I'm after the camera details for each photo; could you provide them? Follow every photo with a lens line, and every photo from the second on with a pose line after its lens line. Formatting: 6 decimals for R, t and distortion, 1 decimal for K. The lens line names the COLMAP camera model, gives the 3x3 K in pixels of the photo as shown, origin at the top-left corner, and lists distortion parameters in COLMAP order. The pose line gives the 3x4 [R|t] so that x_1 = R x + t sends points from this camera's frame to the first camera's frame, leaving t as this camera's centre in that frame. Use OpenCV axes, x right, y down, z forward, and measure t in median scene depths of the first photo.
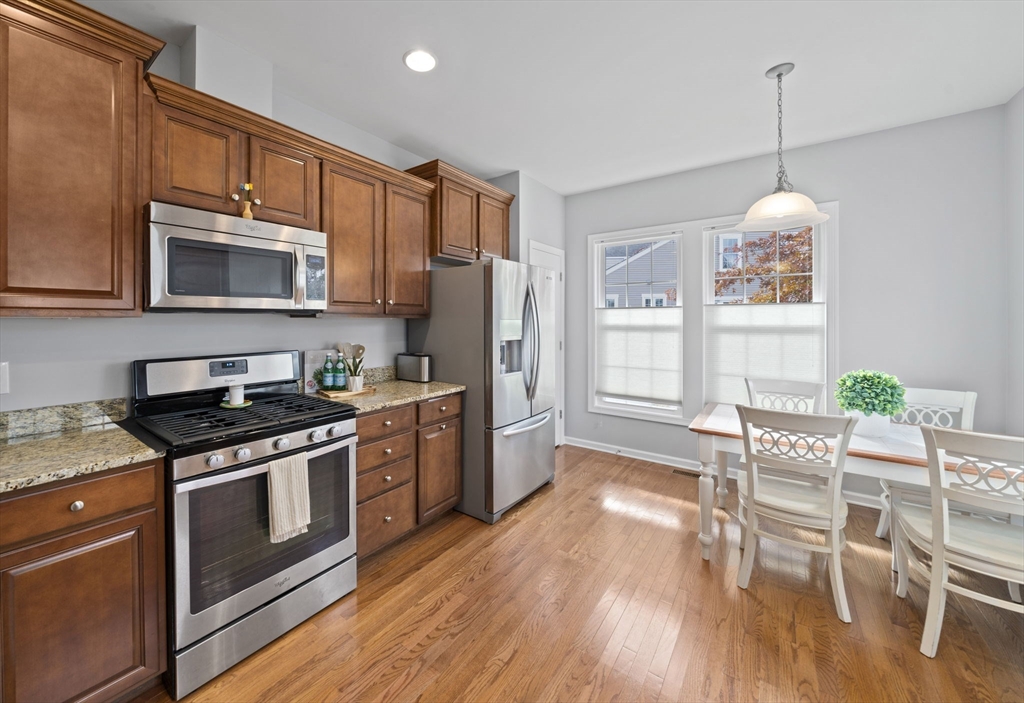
lens RADIAL K [[391.7, 0, 465.7], [0, 391.7, 321.4], [0, 0, 1]] dist [-0.008813, 0.000538]
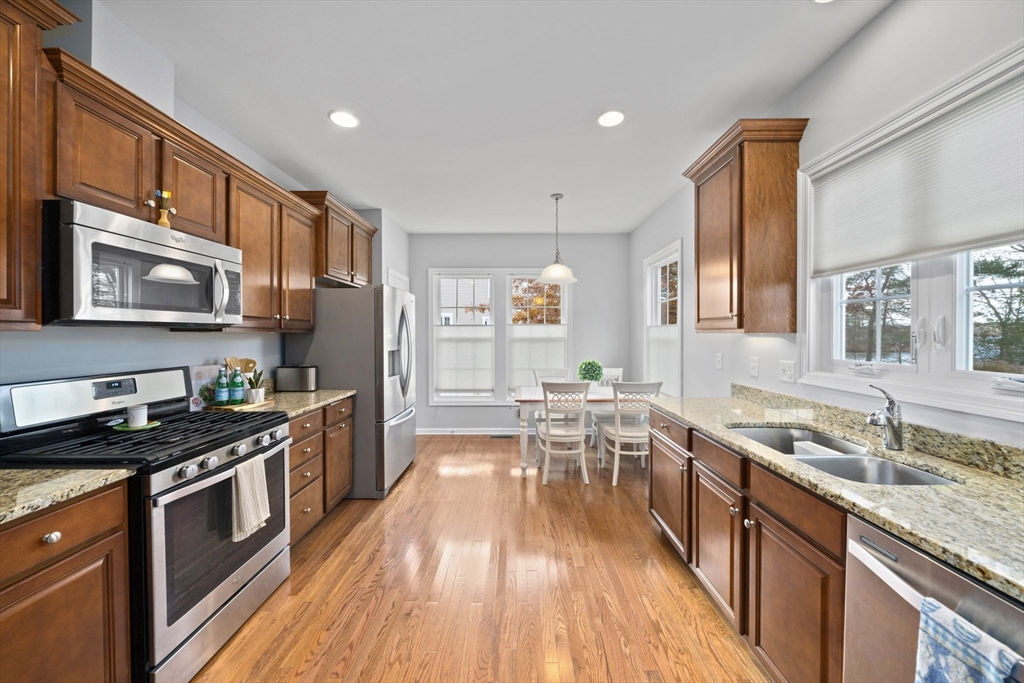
lens RADIAL K [[362.0, 0, 514.5], [0, 362.0, 336.0], [0, 0, 1]] dist [-0.008749, 0.000109]
pose [[0.783111, -0.002744, 0.621876, -0.396137], [0.001756, 0.999996, 0.002202, 0.000248], [-0.621880, -0.000632, 0.783113, -0.195638]]
